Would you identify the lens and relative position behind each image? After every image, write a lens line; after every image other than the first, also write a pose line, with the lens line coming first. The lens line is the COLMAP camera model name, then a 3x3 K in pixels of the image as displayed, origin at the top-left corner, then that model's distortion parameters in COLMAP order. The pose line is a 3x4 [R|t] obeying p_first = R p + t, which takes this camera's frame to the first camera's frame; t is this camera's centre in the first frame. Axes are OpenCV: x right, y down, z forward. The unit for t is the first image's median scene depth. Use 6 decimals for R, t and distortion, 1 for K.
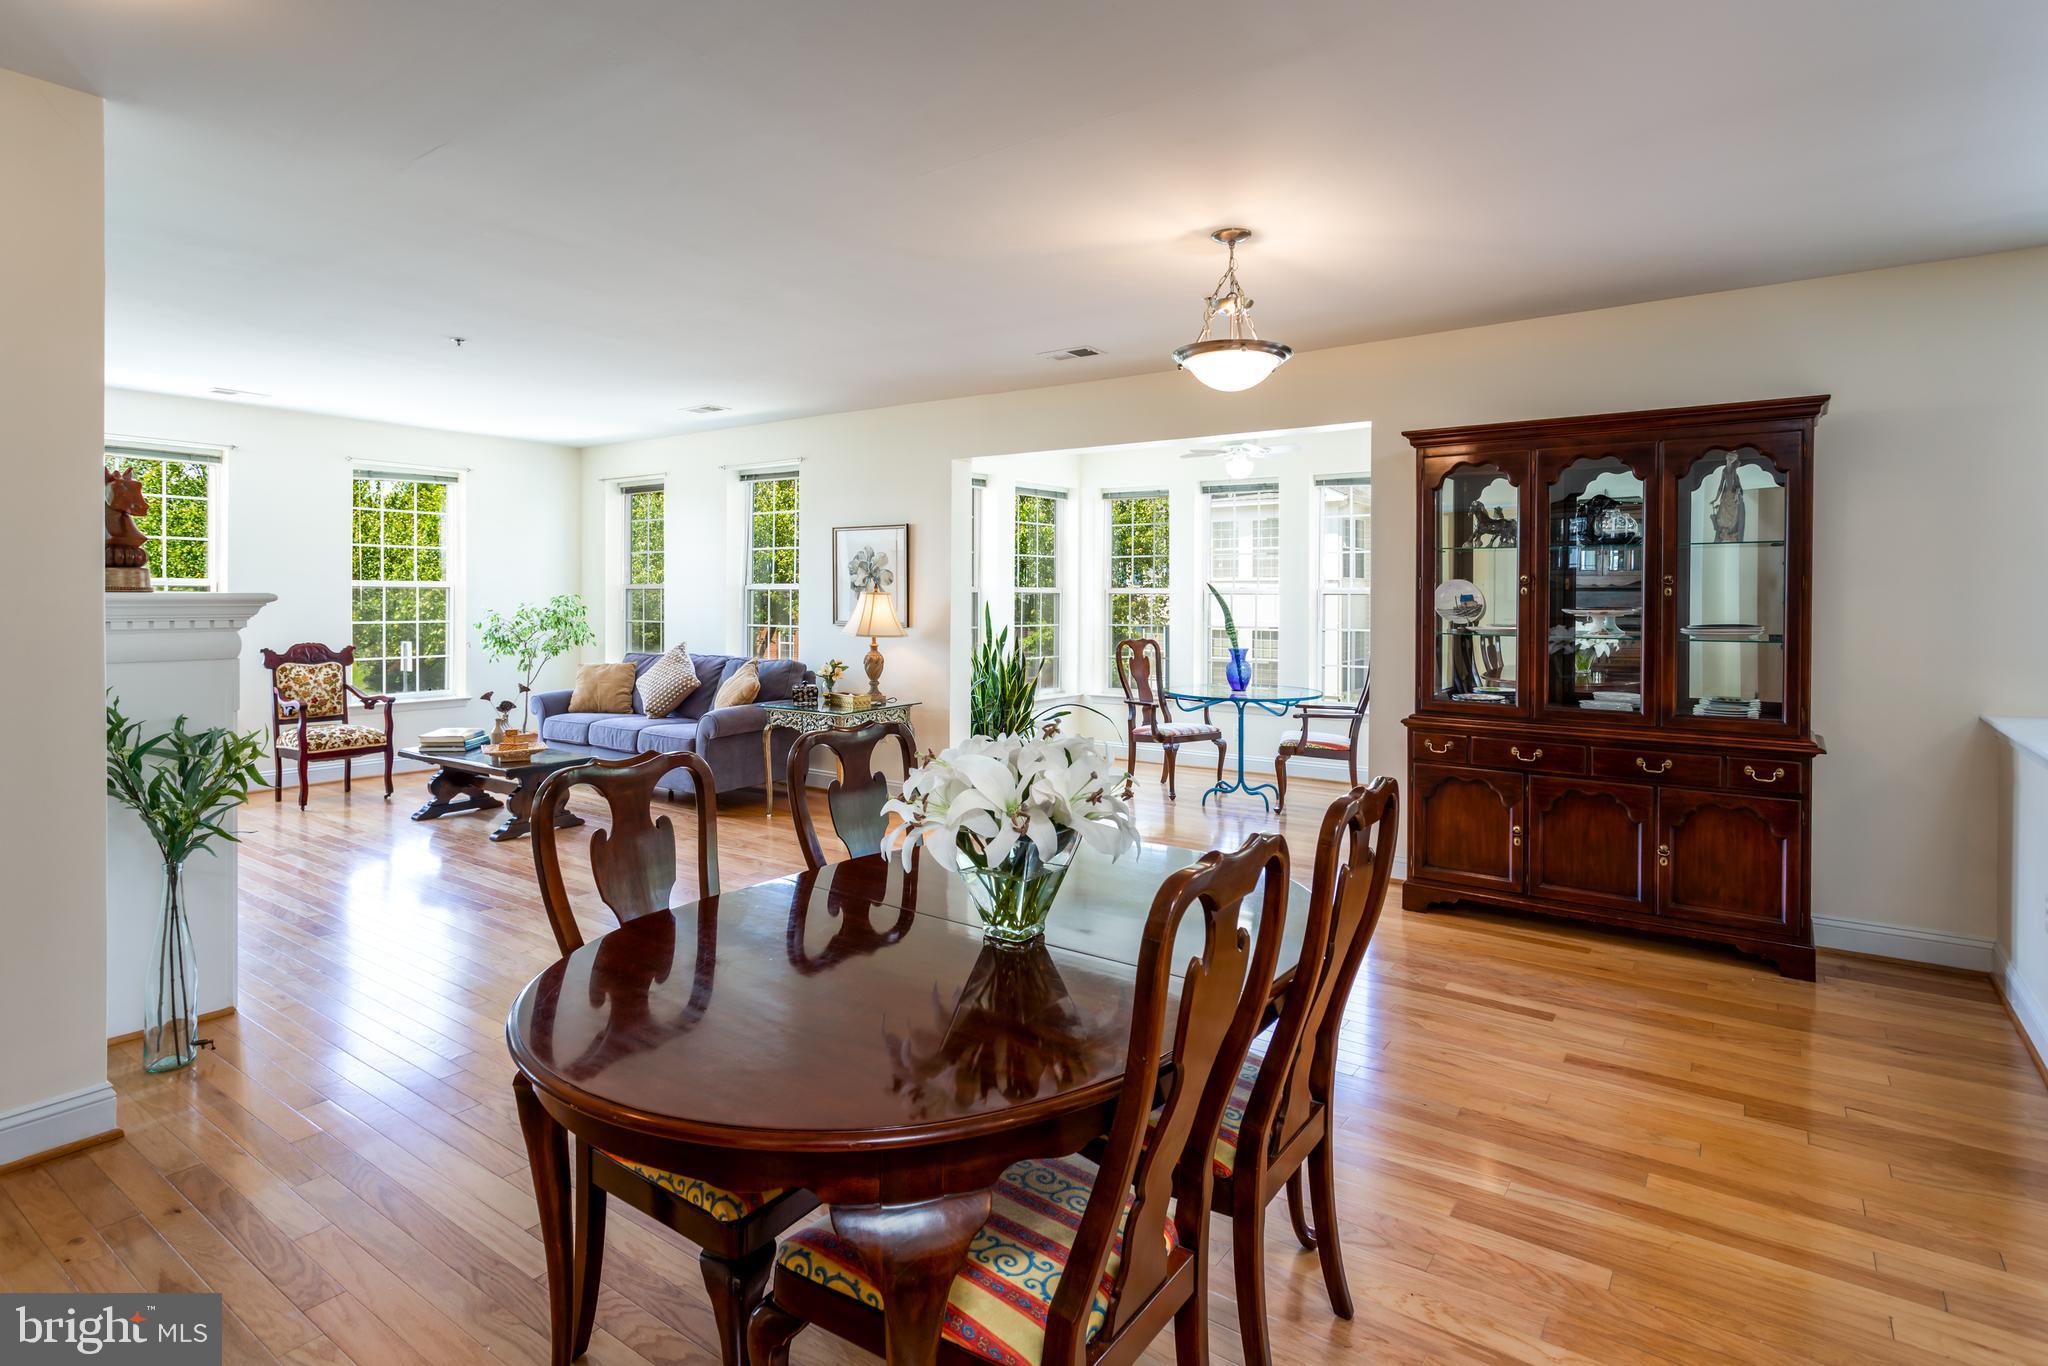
lens RADIAL K [[1035.4, 0, 994.0], [0, 1035.4, 599.1], [0, 0, 1]] dist [0.000924, 0.000142]
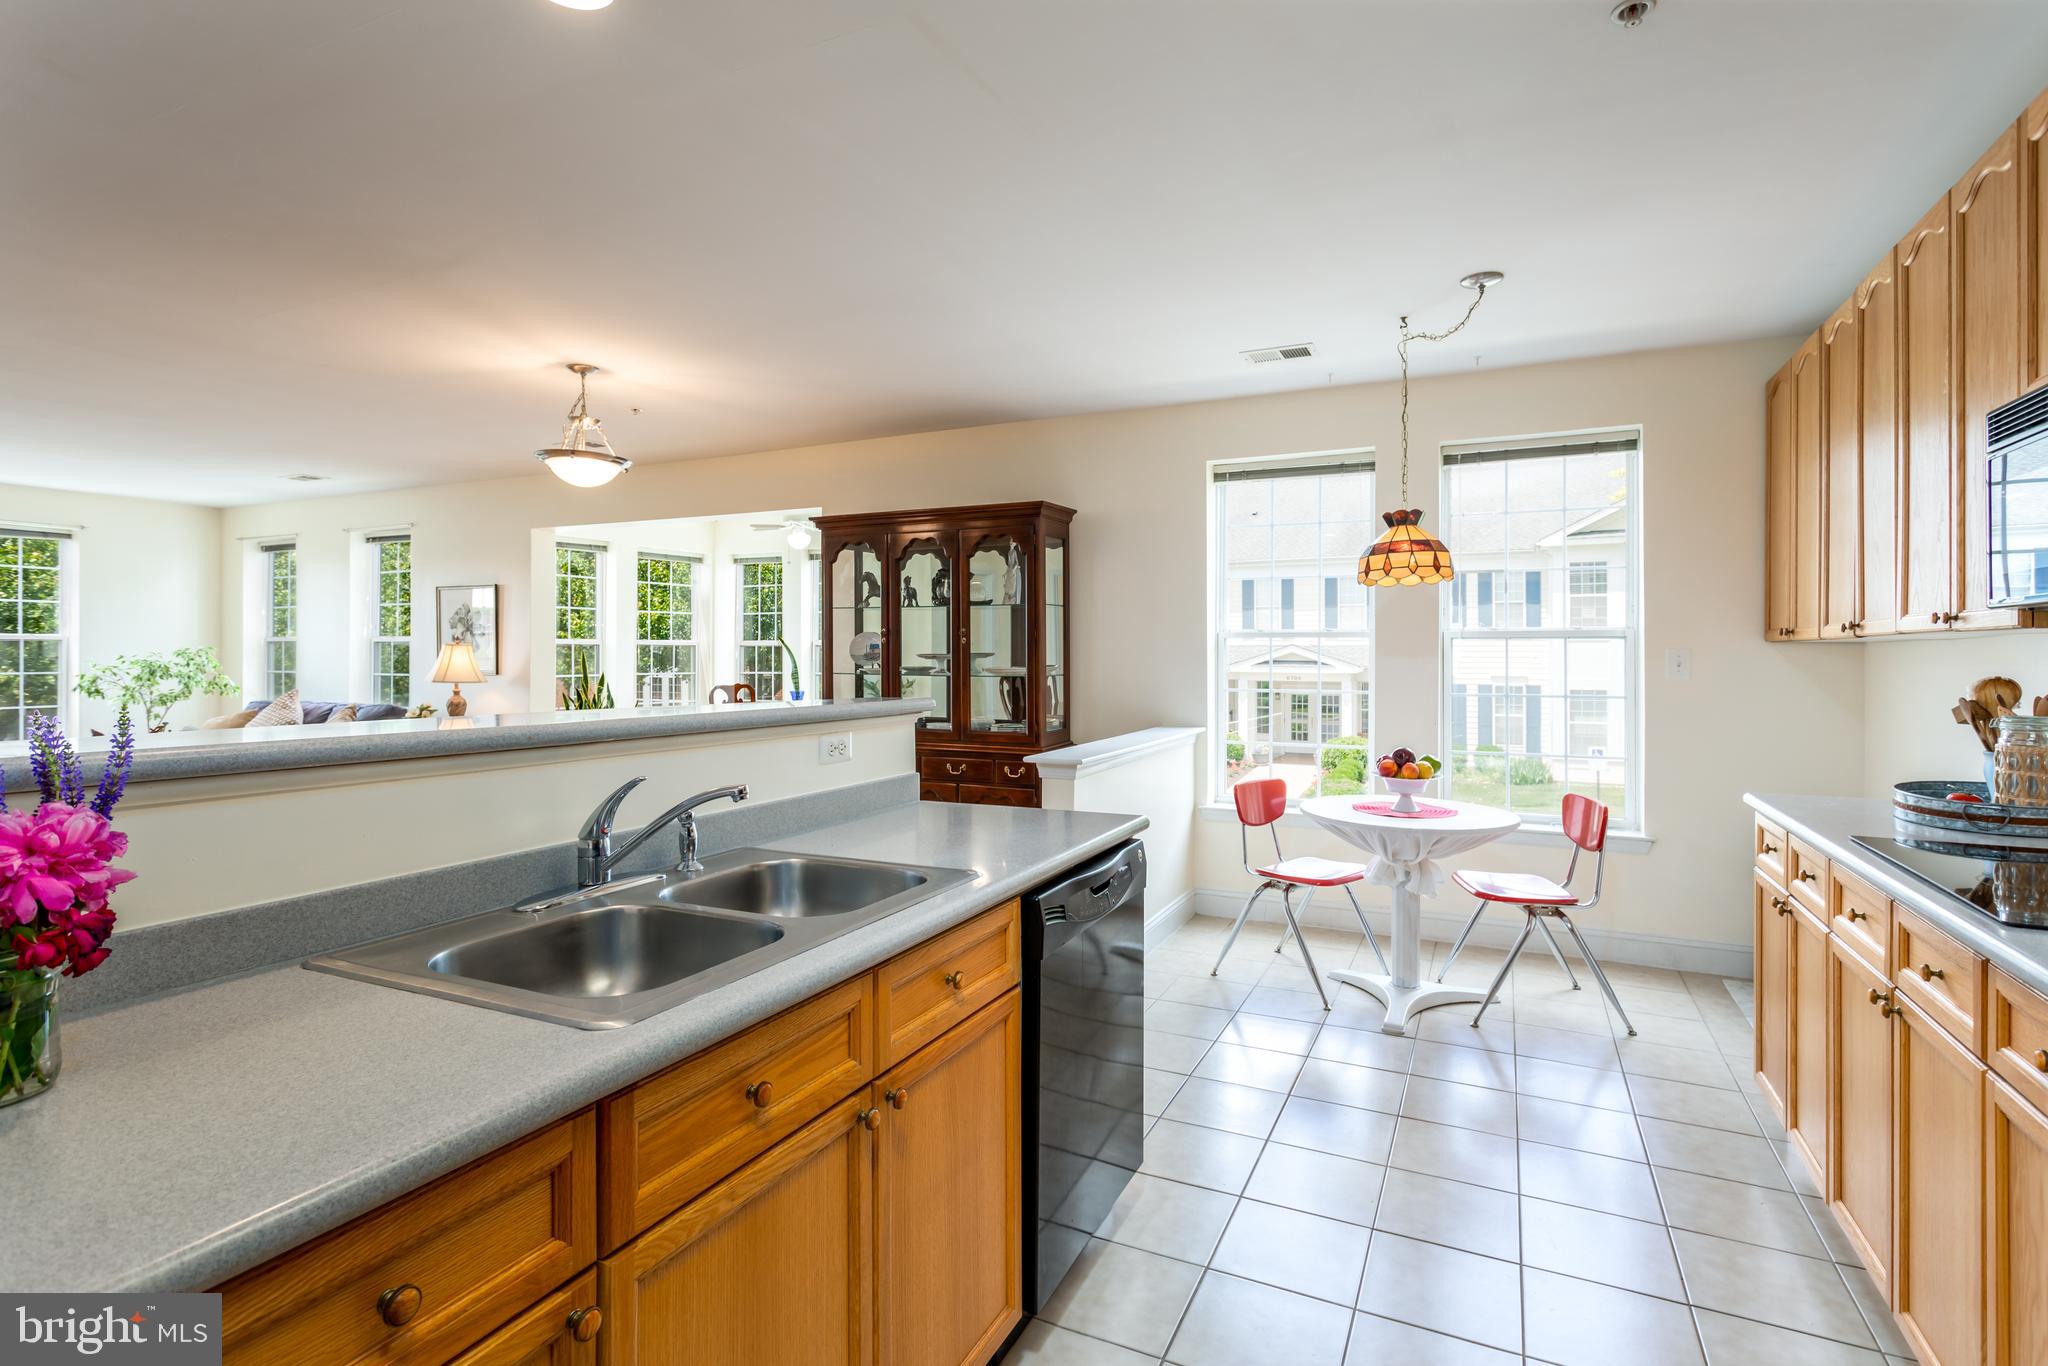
lens RADIAL K [[987.3, 0, 1023.1], [0, 987.3, 647.8], [0, 0, 1]] dist [0.000690, -0.000072]
pose [[0.983366, -0.001558, 0.181630, 0.283220], [0.002730, 0.999977, -0.006201, 0.005949], [-0.181617, 0.006593, 0.983347, -0.169254]]
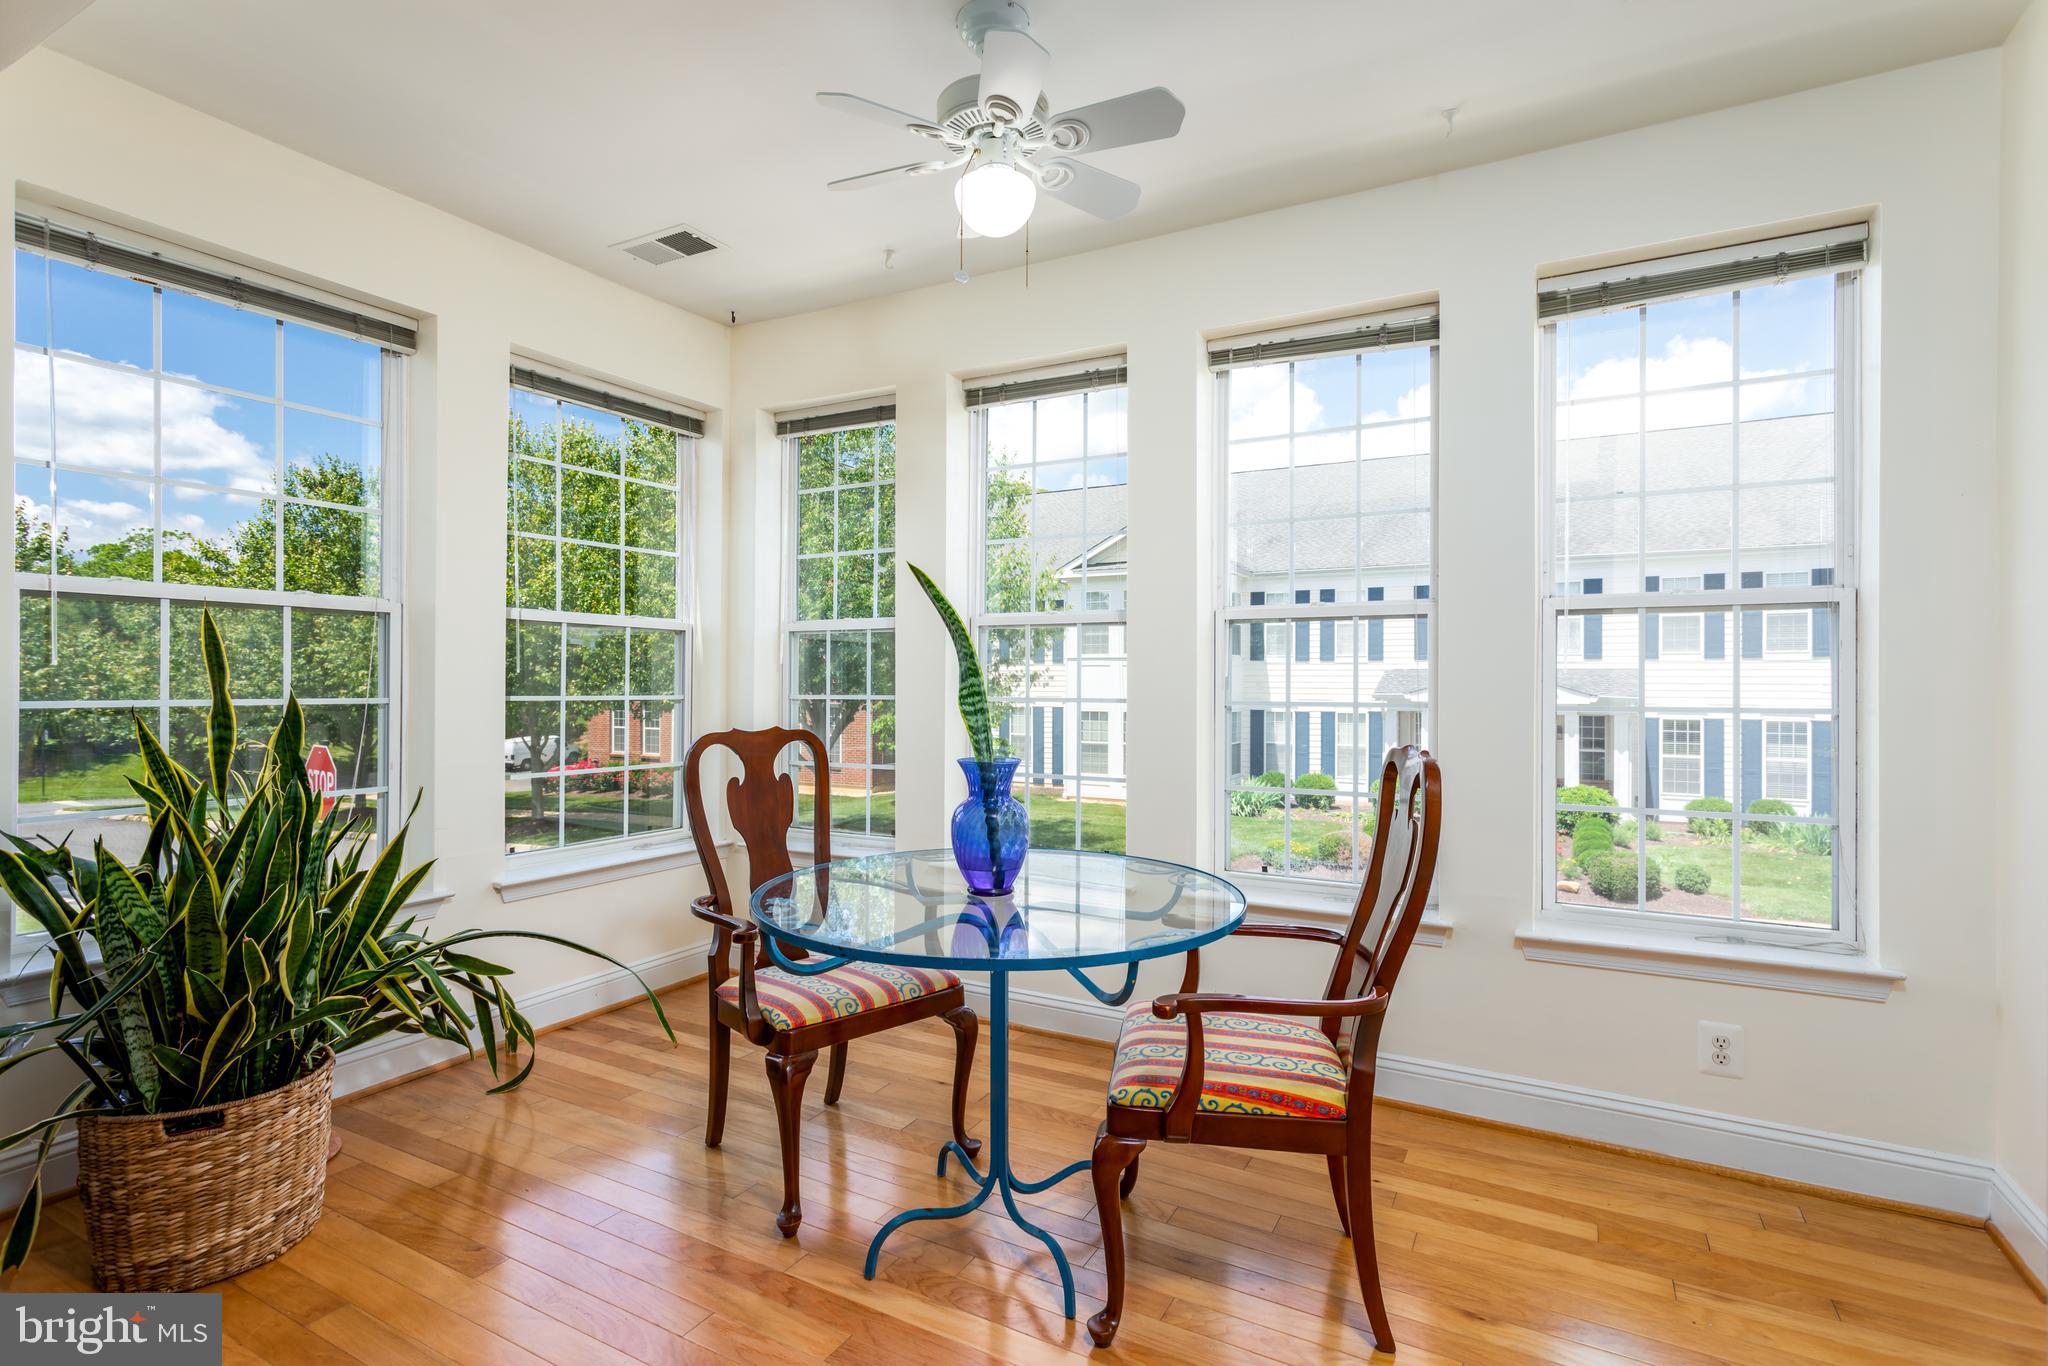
lens RADIAL K [[989.8, 0, 1001.8], [0, 989.8, 684.0], [0, 0, 1]] dist [0.000318, -0.000143]
pose [[0.994663, -0.002381, 0.103145, 0.206217], [0.002787, 0.999989, -0.003790, 0.025977], [-0.103135, 0.004057, 0.994659, 0.690007]]
